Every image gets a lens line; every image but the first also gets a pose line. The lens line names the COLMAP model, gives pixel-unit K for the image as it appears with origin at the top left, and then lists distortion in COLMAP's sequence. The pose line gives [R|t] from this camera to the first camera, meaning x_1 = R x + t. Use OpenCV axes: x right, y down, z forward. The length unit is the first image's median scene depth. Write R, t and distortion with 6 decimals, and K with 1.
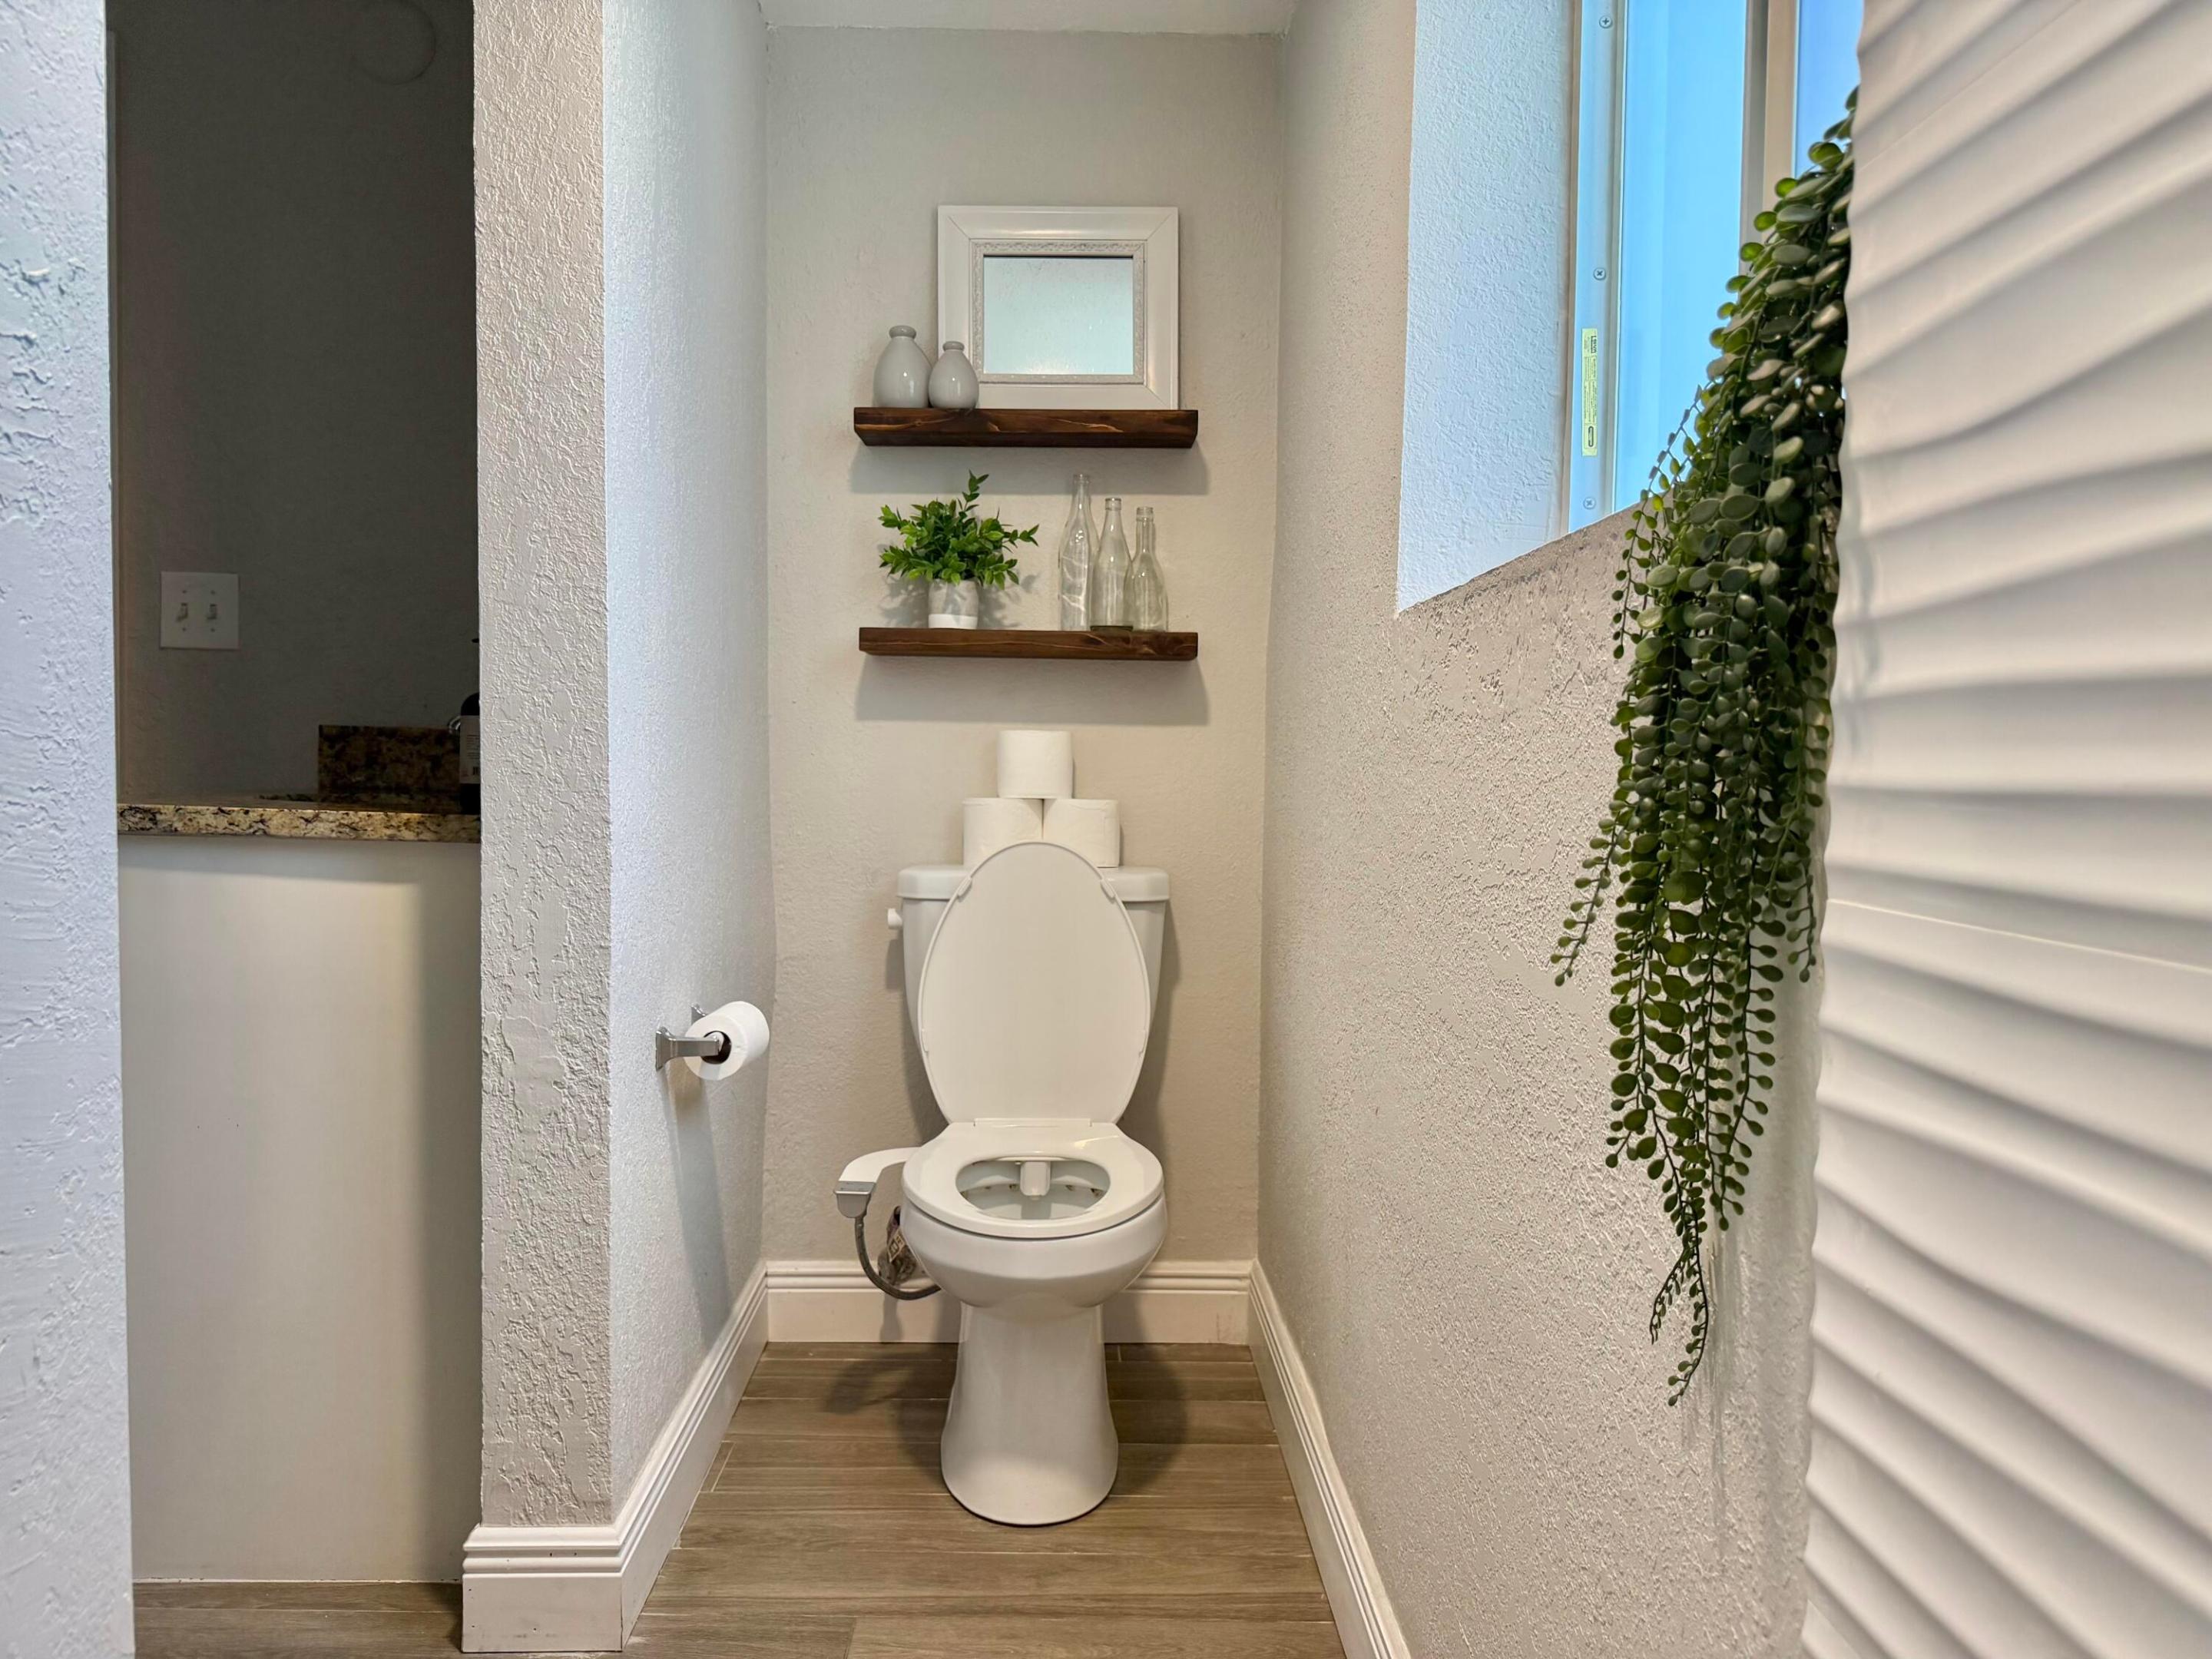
lens RADIAL K [[1584.3, 0, 1106.0], [0, 1584.3, 829.5], [0, 0, 1]] dist [0.083708, -0.112978]
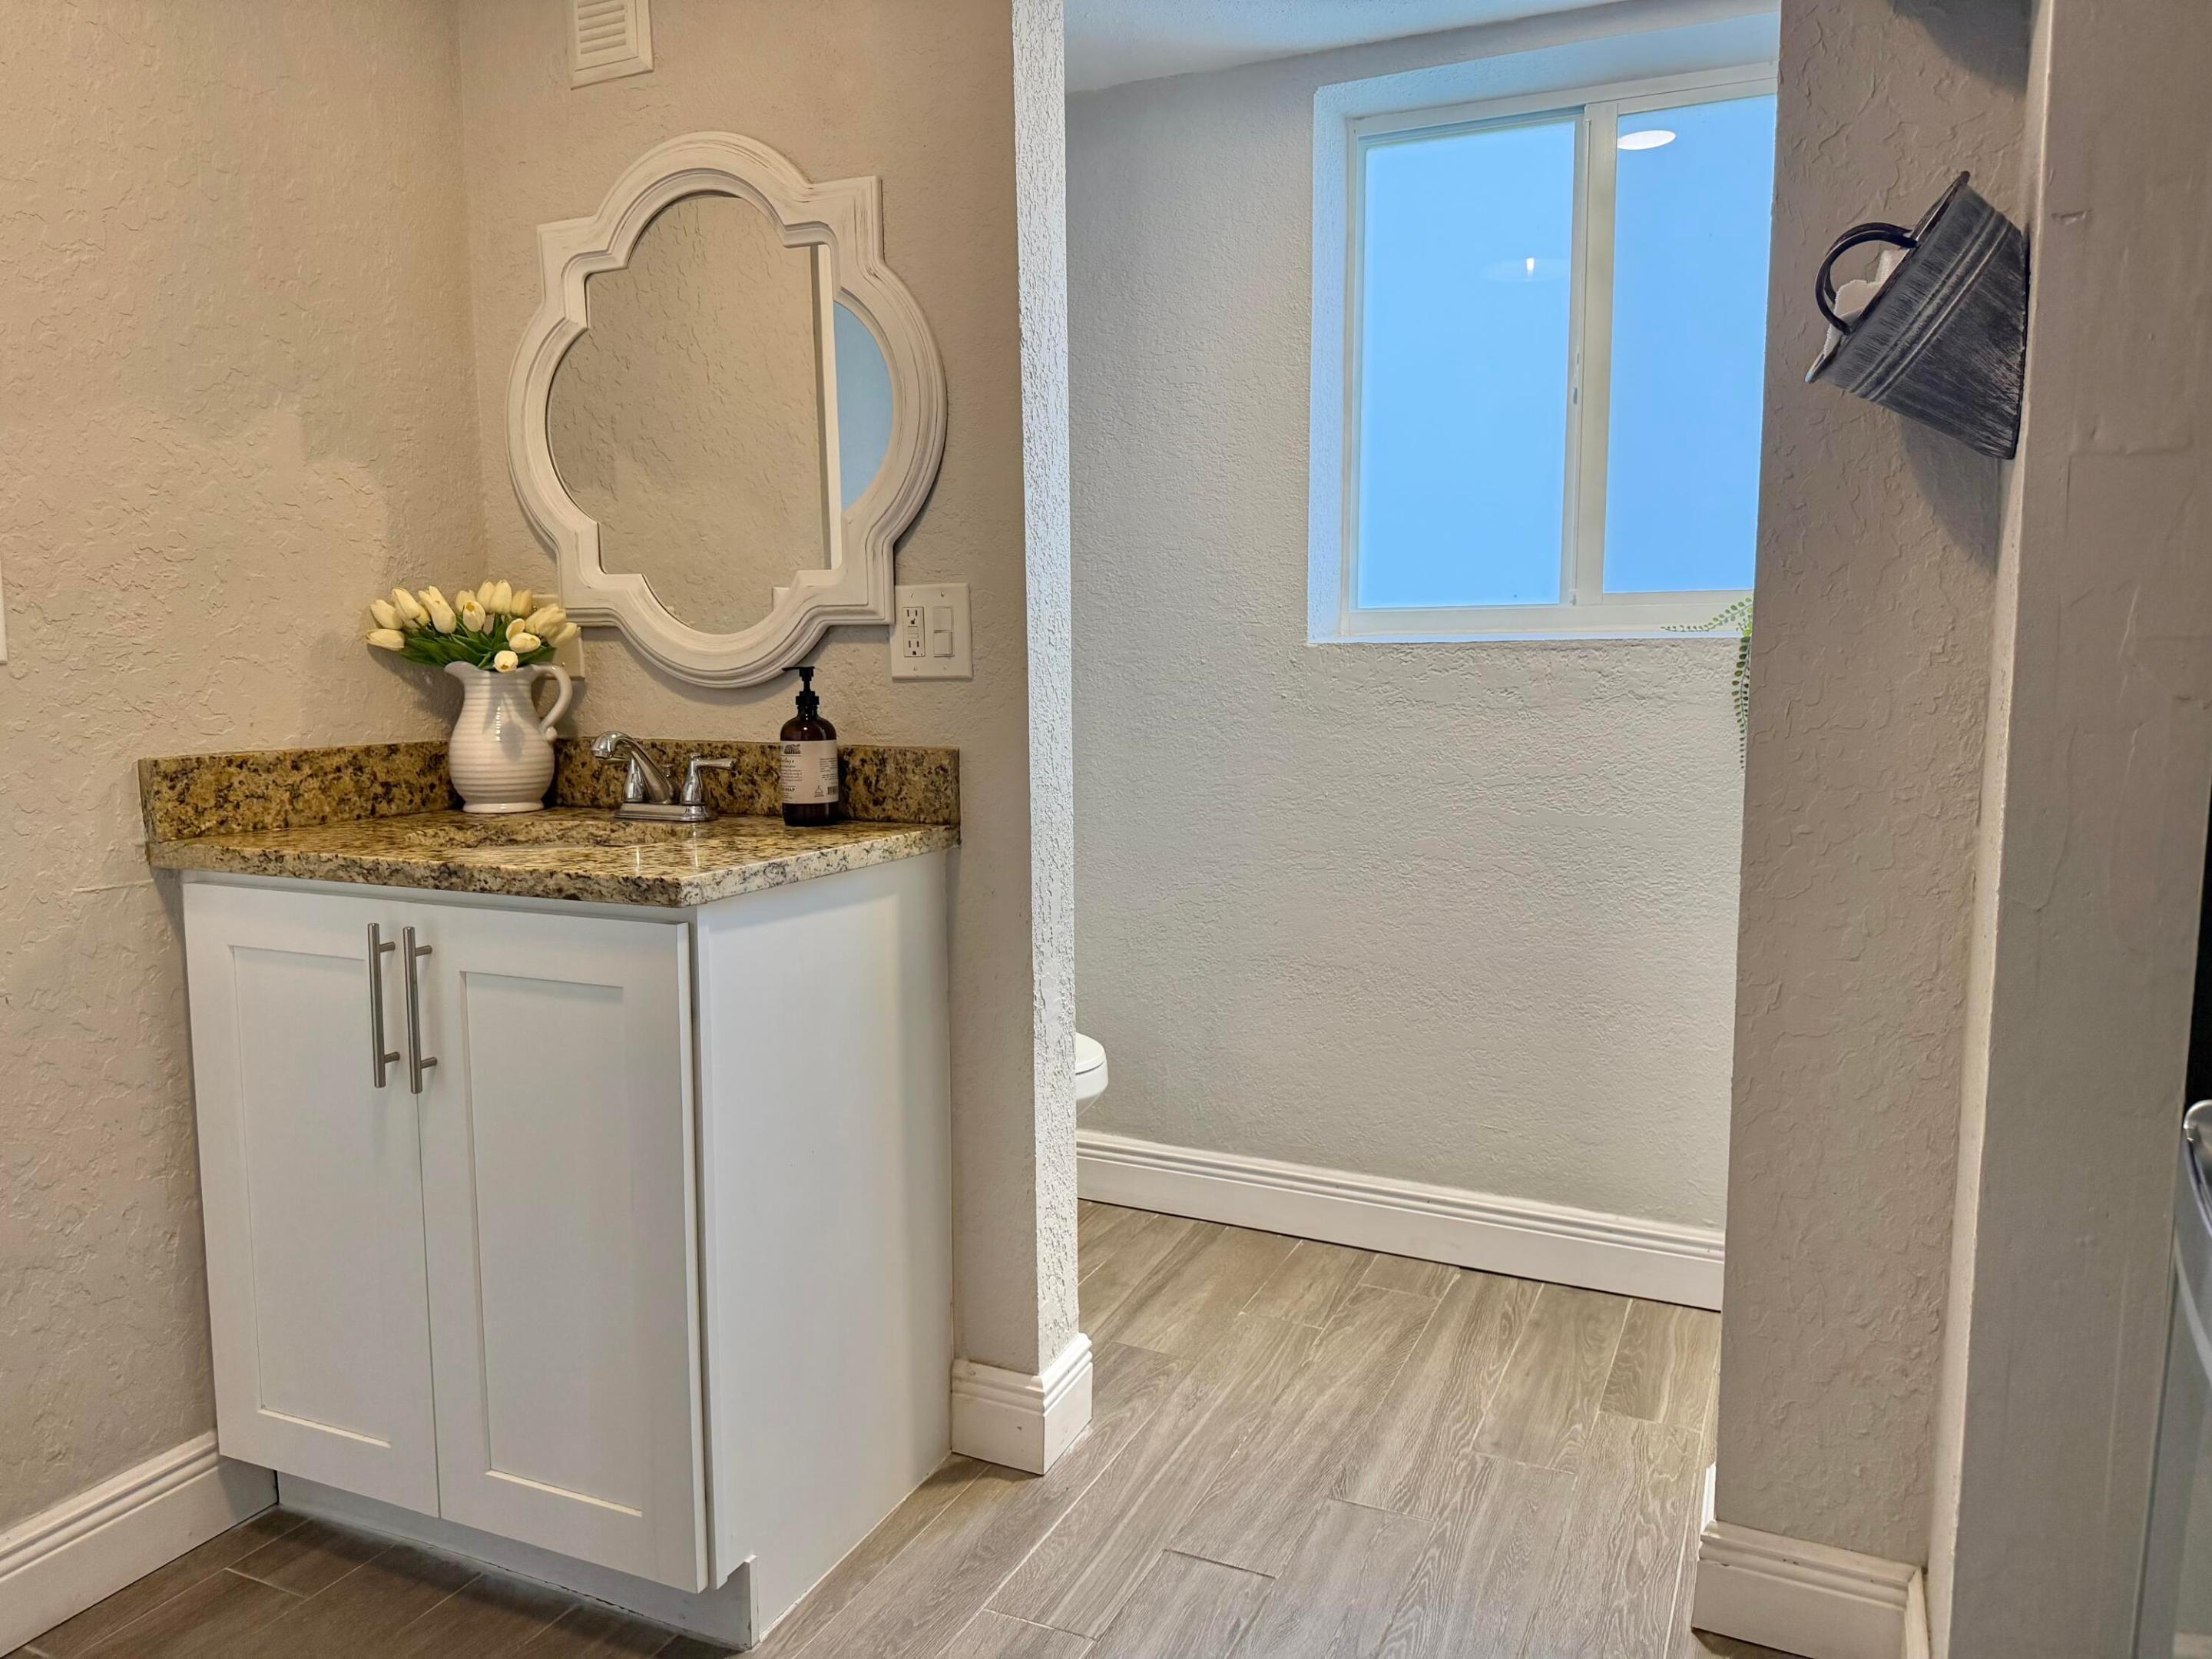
lens RADIAL K [[1584.3, 0, 1106.0], [0, 1584.3, 829.5], [0, 0, 1]] dist [0.083708, -0.112978]
pose [[0.431772, -0.136759, 0.891555, -0.972754], [0.056008, 0.990596, 0.124827, -0.101931], [-0.900242, -0.003963, 0.435371, 0.271558]]
